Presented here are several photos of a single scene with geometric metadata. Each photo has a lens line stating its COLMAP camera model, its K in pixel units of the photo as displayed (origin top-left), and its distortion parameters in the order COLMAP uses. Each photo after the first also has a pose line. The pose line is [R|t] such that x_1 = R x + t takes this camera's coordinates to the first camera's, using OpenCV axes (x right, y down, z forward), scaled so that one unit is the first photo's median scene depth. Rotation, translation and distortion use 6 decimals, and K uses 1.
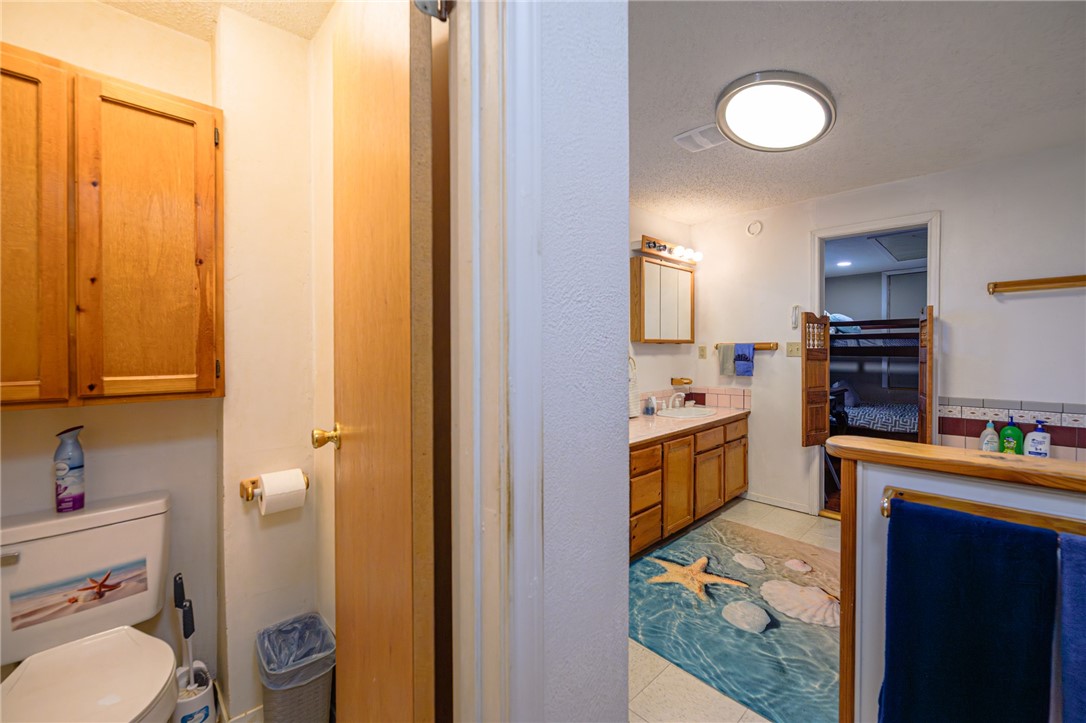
lens RADIAL K [[439.5, 0, 546.4], [0, 439.5, 352.5], [0, 0, 1]] dist [-0.004663, 0.000266]
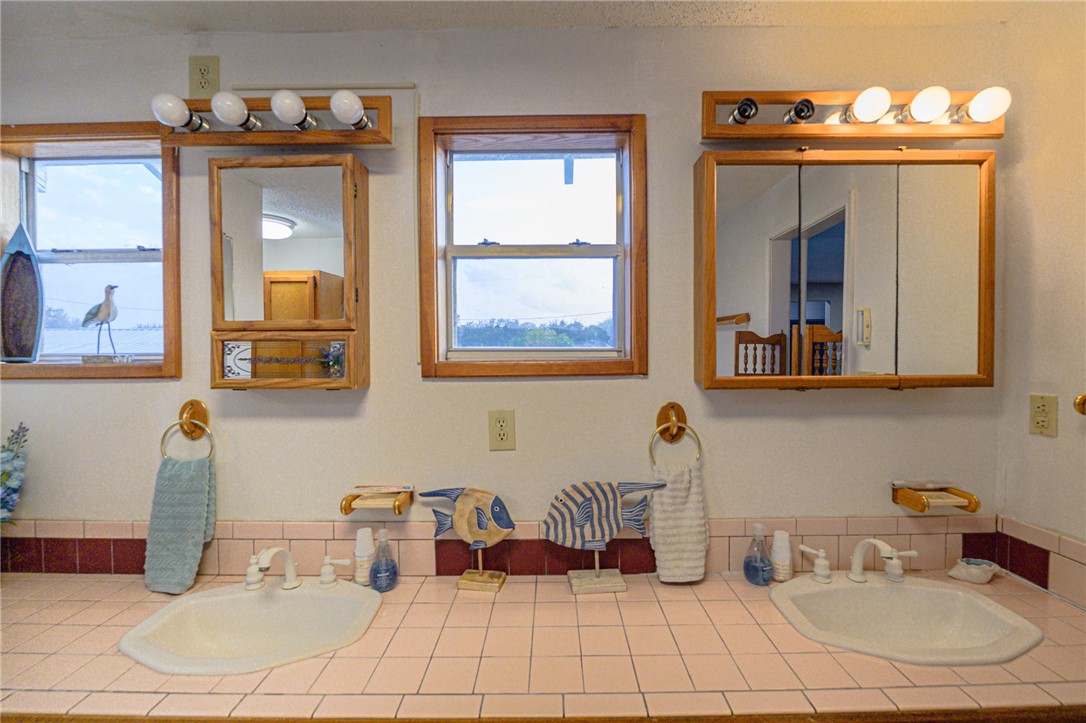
lens RADIAL K [[456.4, 0, 543.0], [0, 456.4, 361.5], [0, 0, 1]] dist [-0.001851, -0.000106]
pose [[0.723169, 0.013265, -0.690544, 0.734281], [-0.002204, 0.999855, 0.016898, -0.097774], [0.690668, -0.010698, 0.723093, 1.206612]]
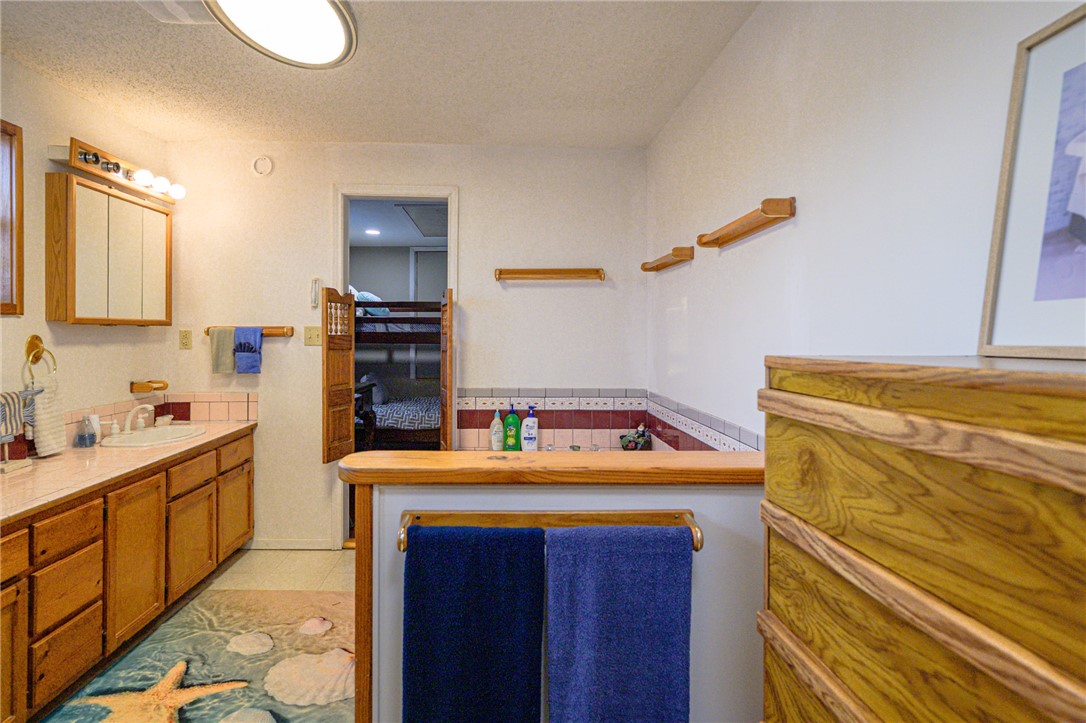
lens RADIAL K [[610.0, 0, 541.0], [0, 610.0, 334.8], [0, 0, 1]] dist [-0.000406, 0.000217]
pose [[0.650302, 0.001293, 0.759675, 0.021527], [0.003723, 0.999981, -0.004889, -0.002469], [-0.759667, 0.006008, 0.650285, 0.019442]]
